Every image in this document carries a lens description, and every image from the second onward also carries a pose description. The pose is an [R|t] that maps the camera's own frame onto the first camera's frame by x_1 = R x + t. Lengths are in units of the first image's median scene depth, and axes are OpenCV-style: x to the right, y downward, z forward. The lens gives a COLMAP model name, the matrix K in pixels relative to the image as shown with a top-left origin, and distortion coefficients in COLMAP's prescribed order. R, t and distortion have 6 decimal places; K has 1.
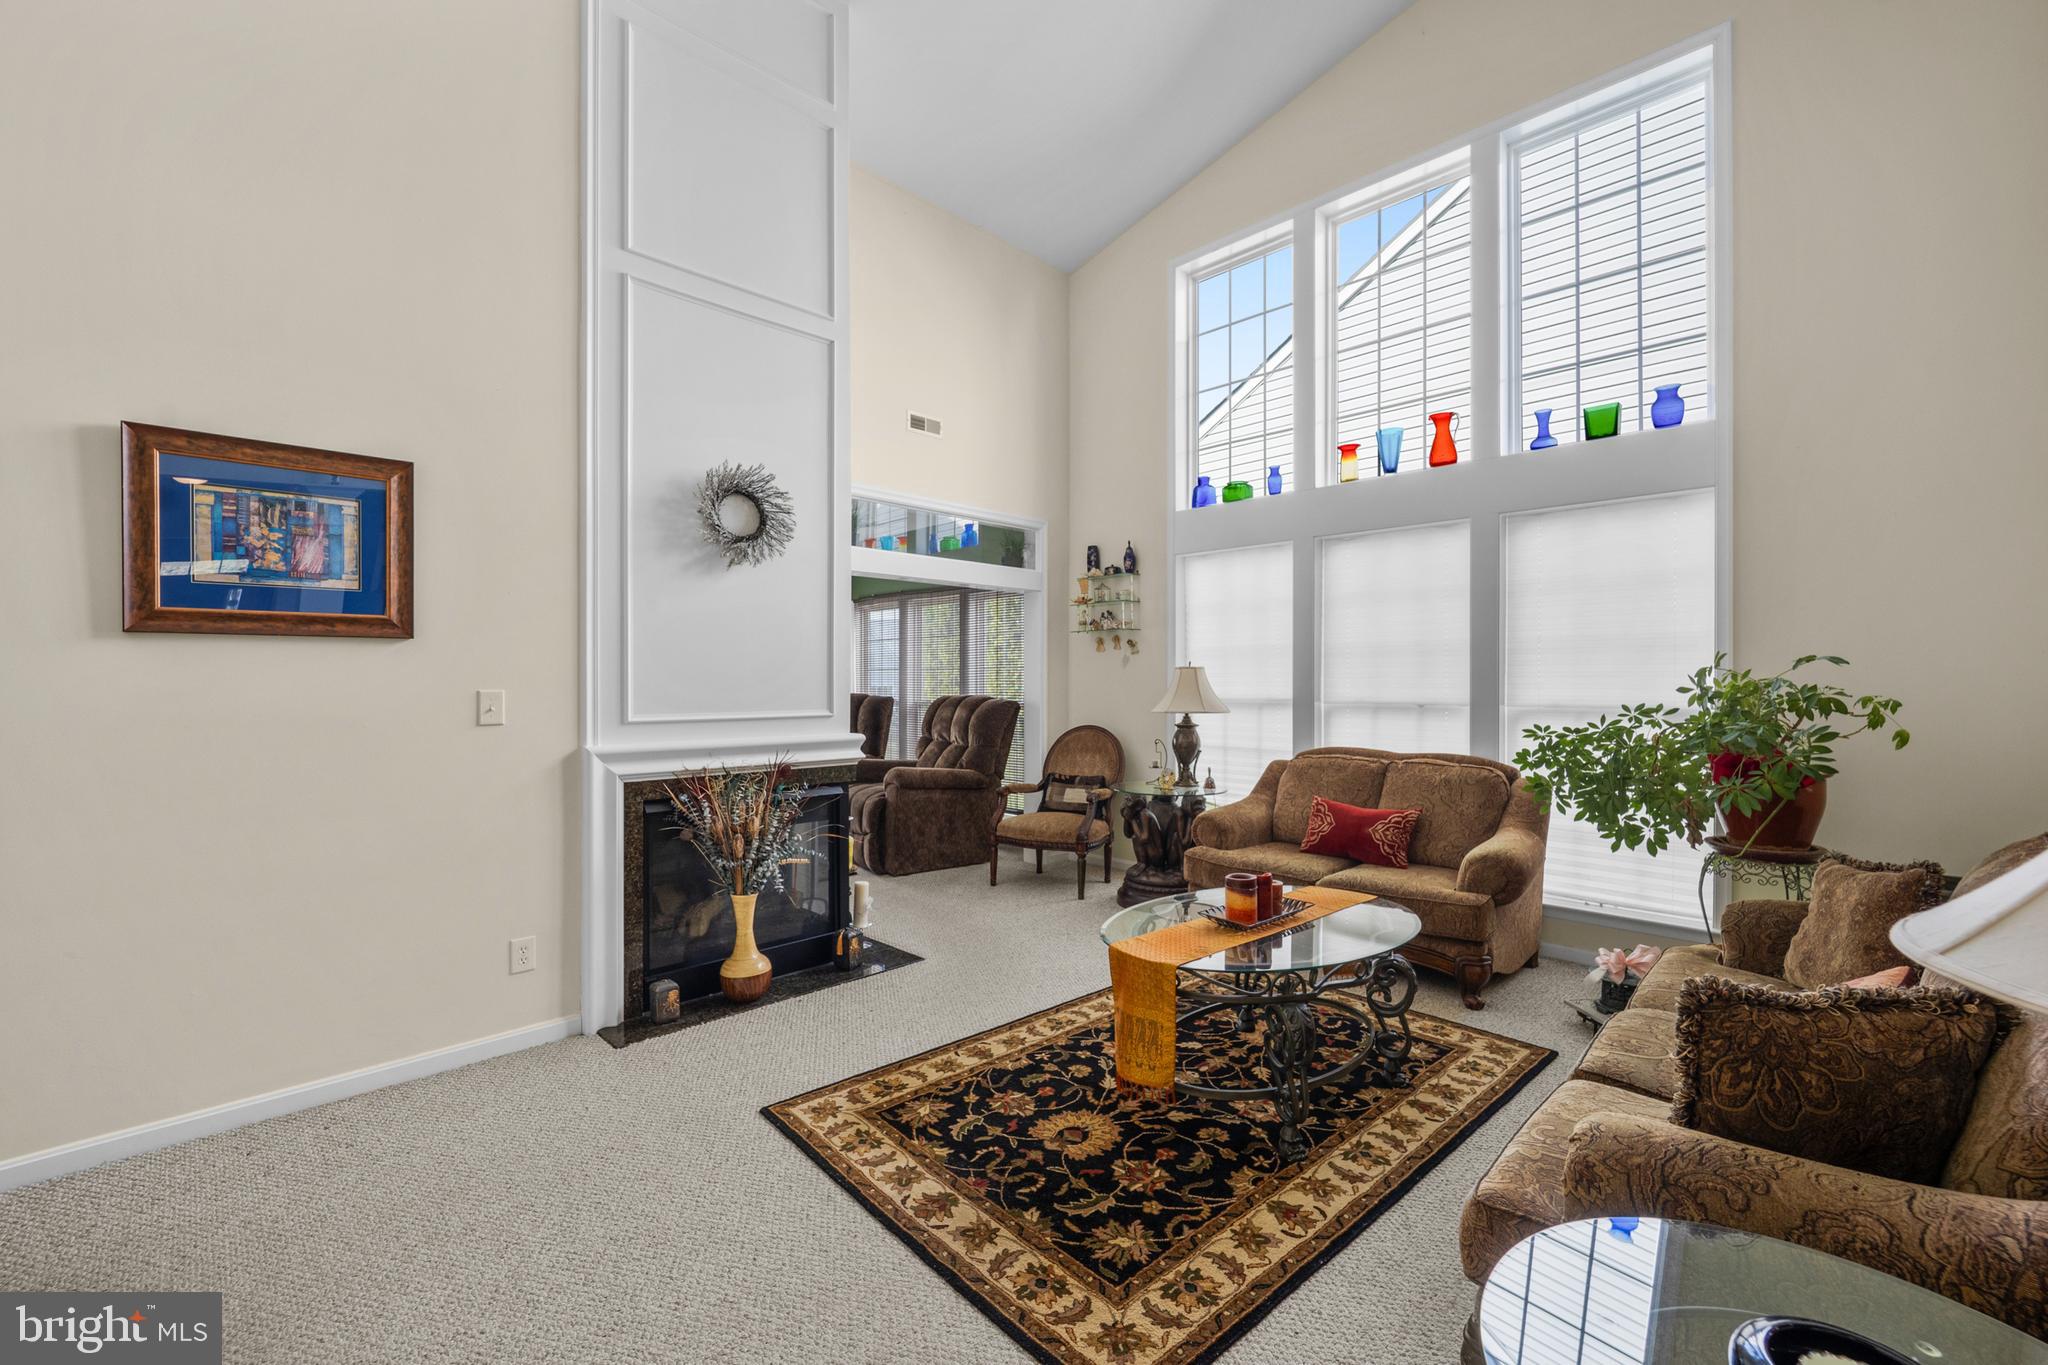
lens RADIAL K [[847.0, 0, 1030.6], [0, 847.0, 686.0], [0, 0, 1]] dist [-0.001968, -0.002016]
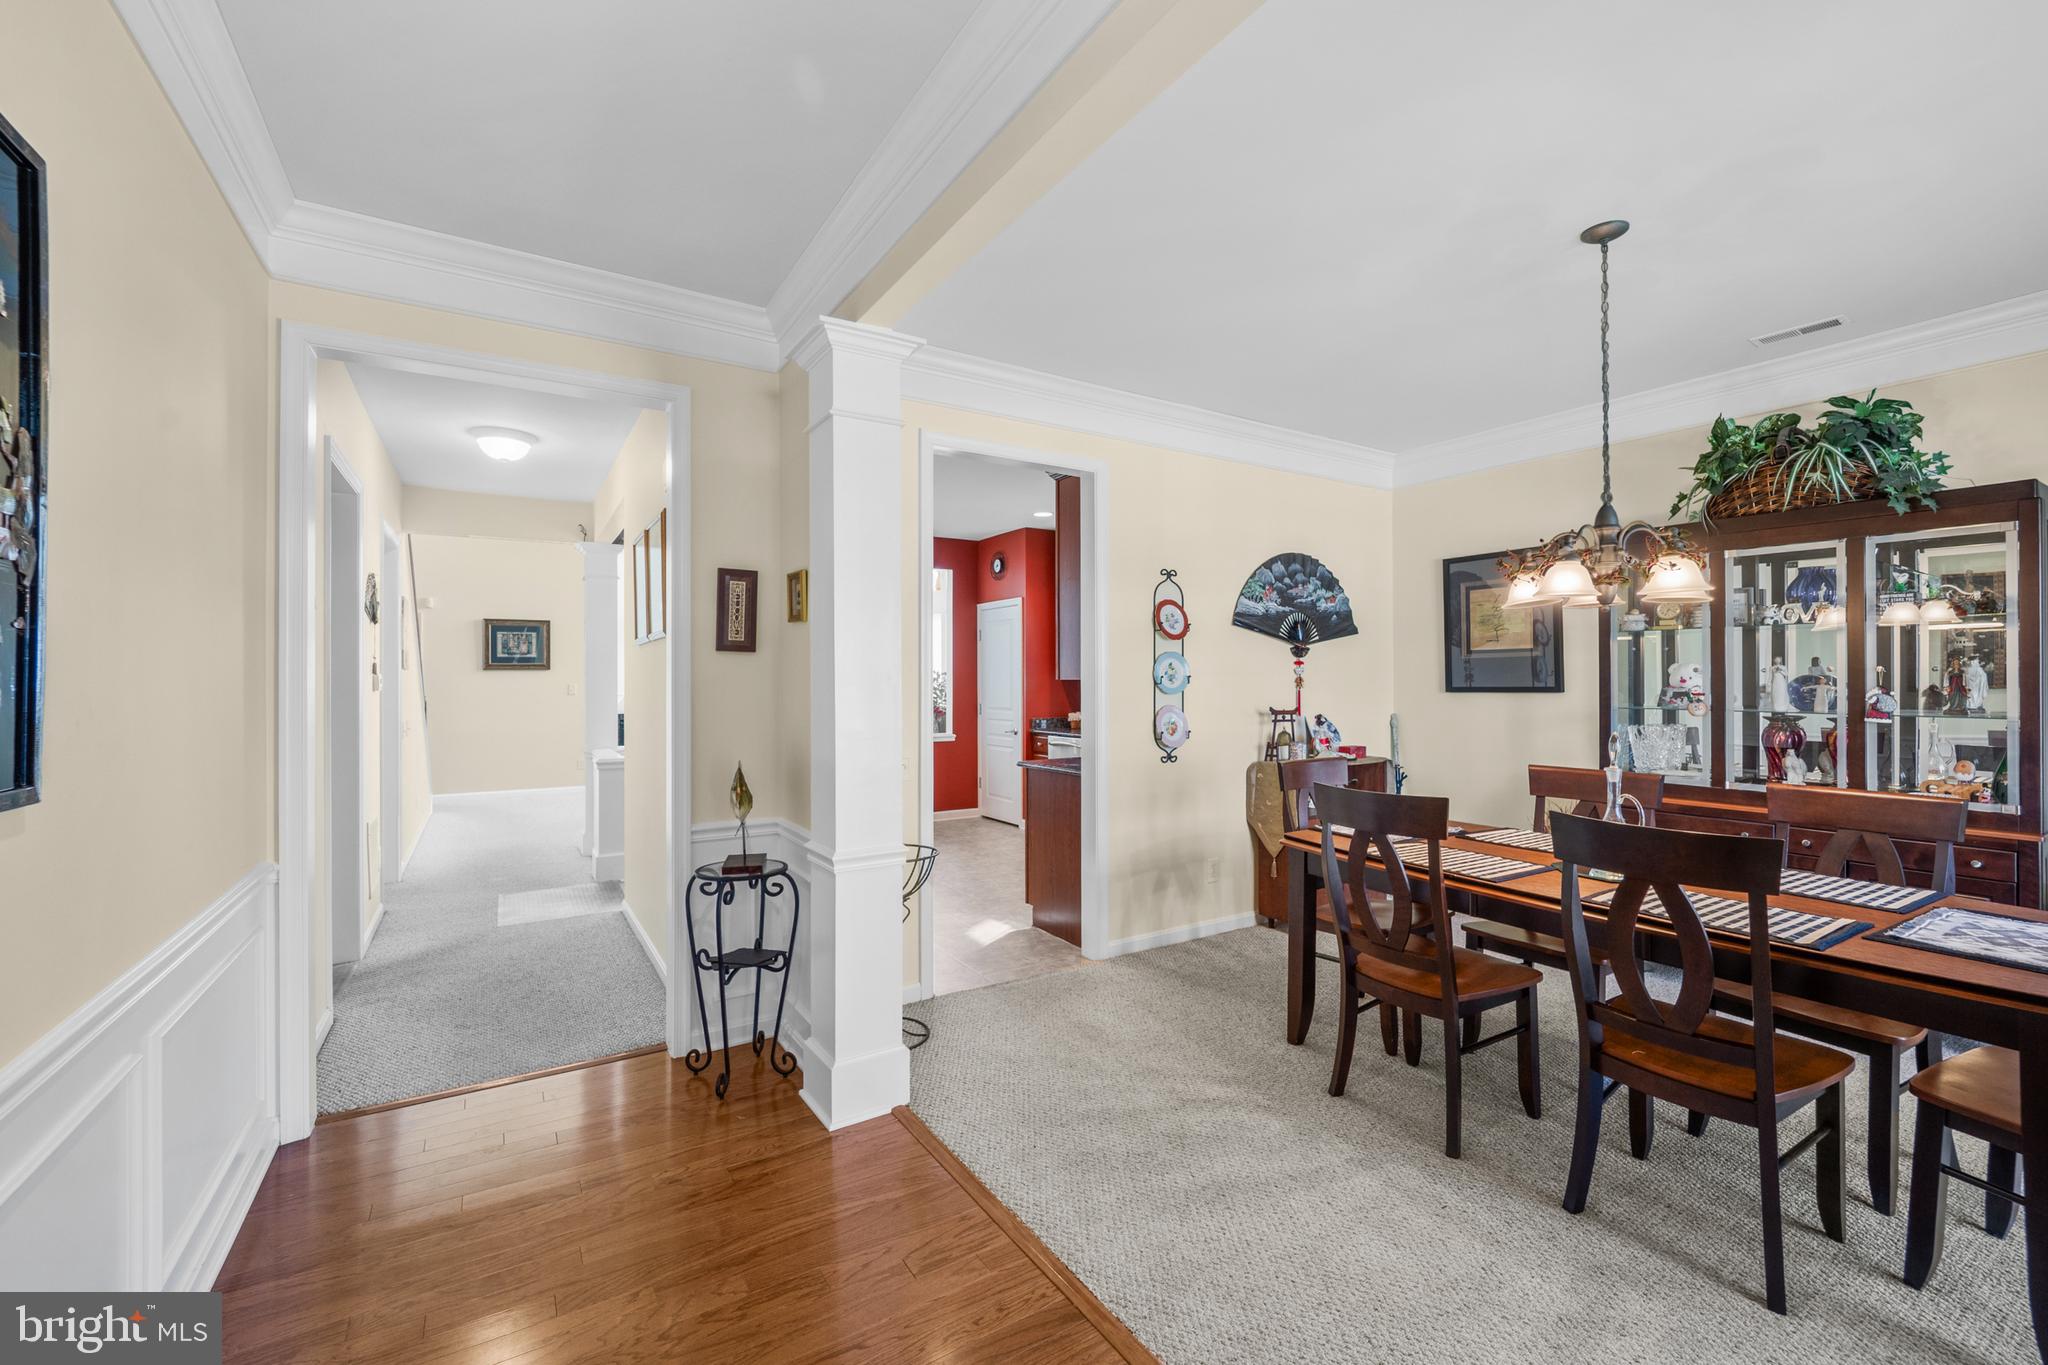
lens RADIAL K [[847.0, 0, 1020.8], [0, 847.0, 669.8], [0, 0, 1]] dist [-0.001968, -0.002016]
pose [[0.973721, -0.003373, -0.227720, 1.765713], [-0.000207, 0.999877, -0.015696, -0.000761], [0.227745, 0.015331, 0.973600, -1.769196]]
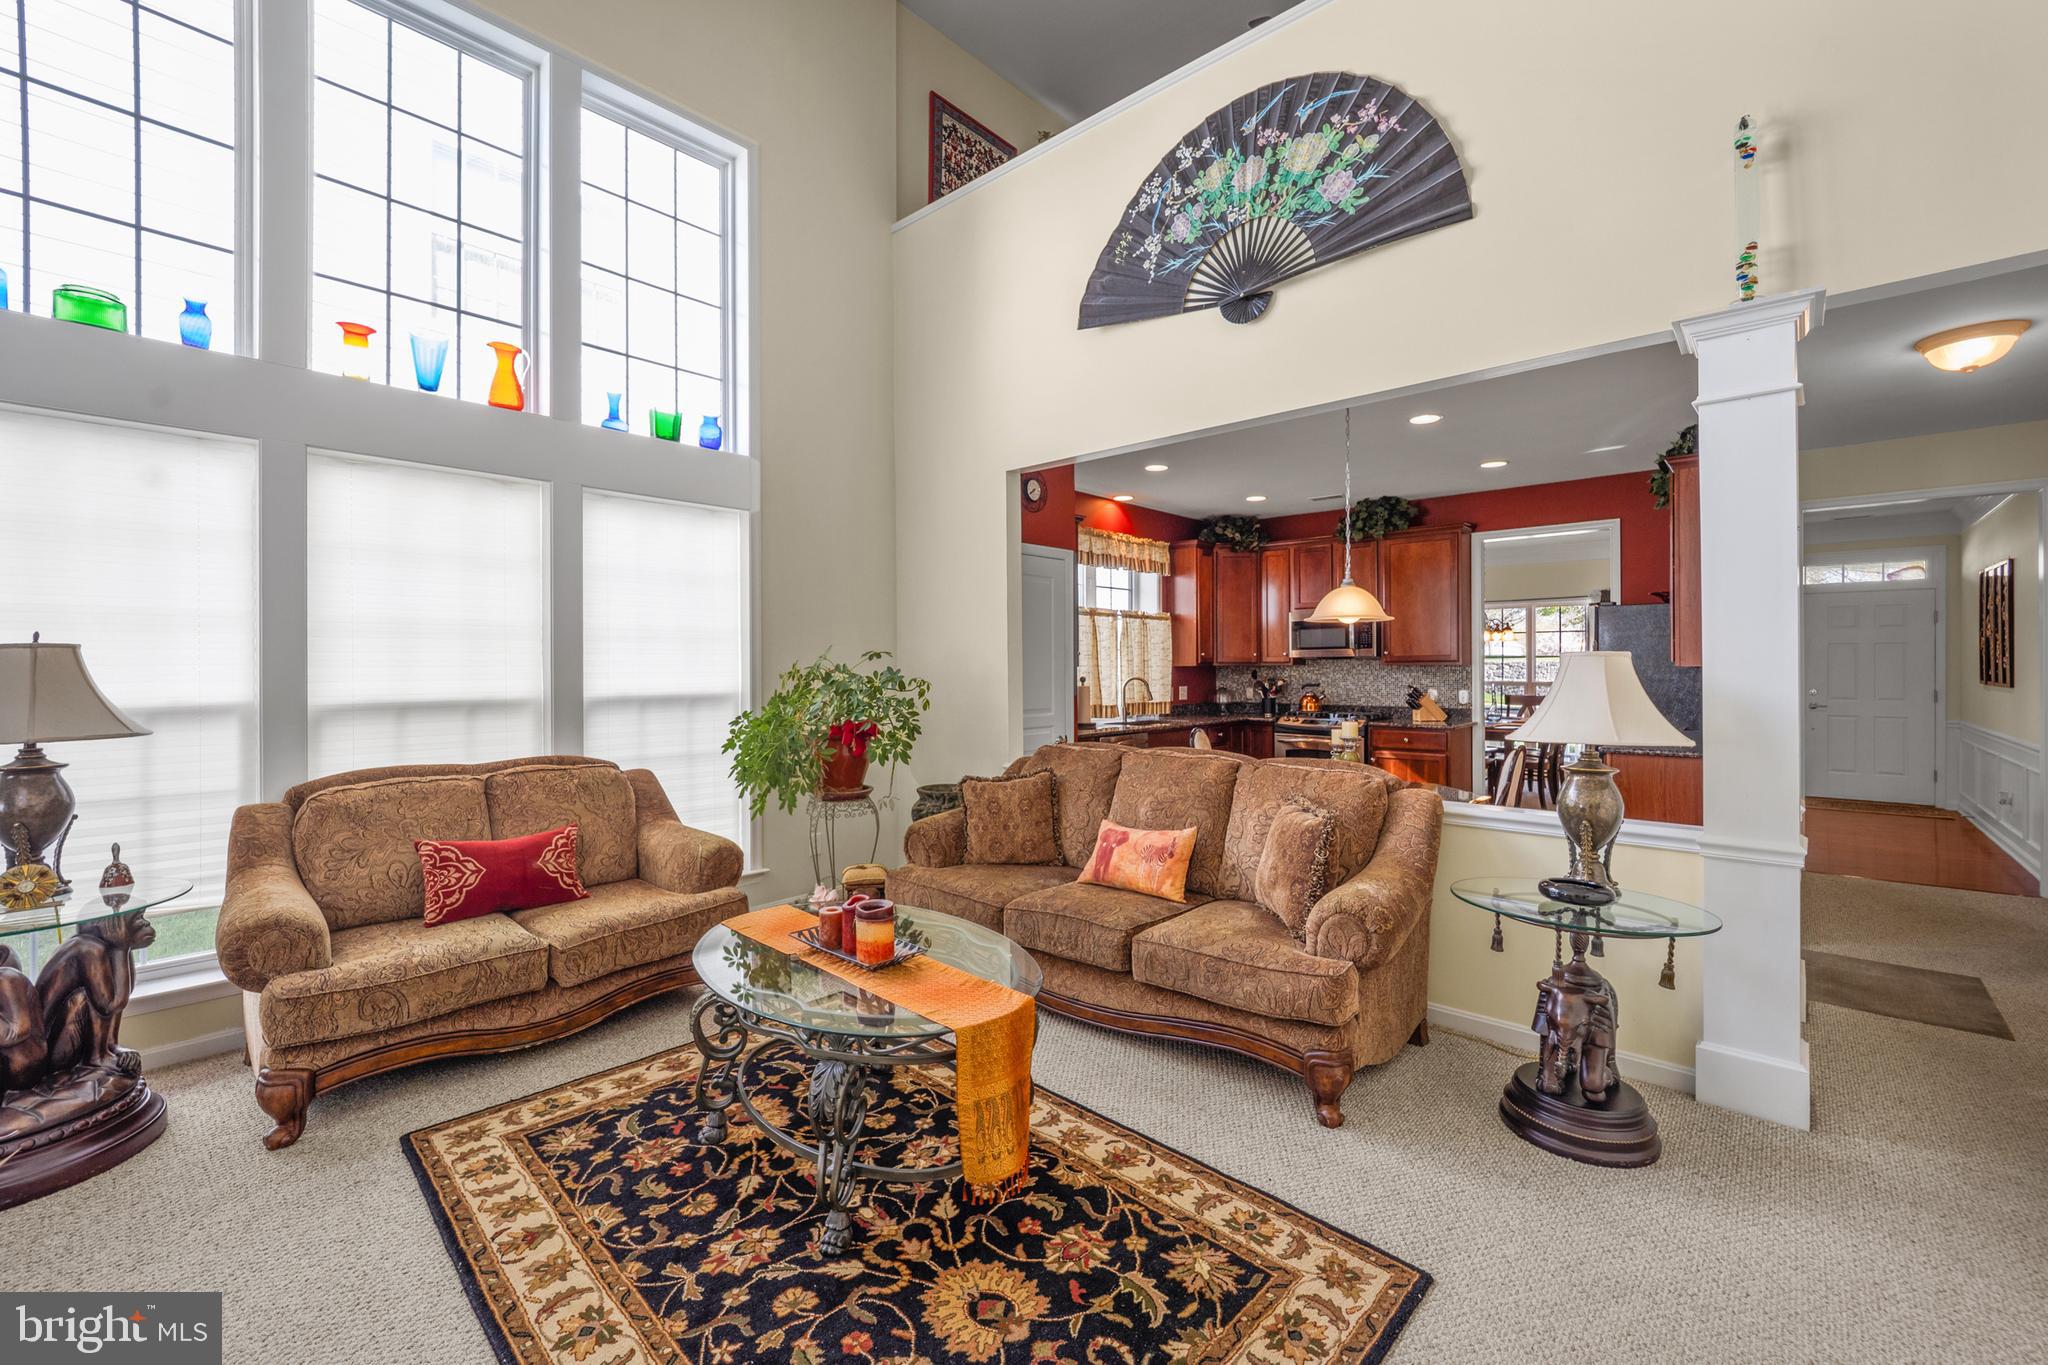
lens RADIAL K [[847.0, 0, 1013.6], [0, 847.0, 673.0], [0, 0, 1]] dist [-0.001968, -0.002016]
pose [[-0.052169, -0.004726, 0.998627, -0.516593], [0.008447, 0.999951, 0.005174, -0.005850], [-0.998603, 0.008706, -0.052126, 0.795704]]
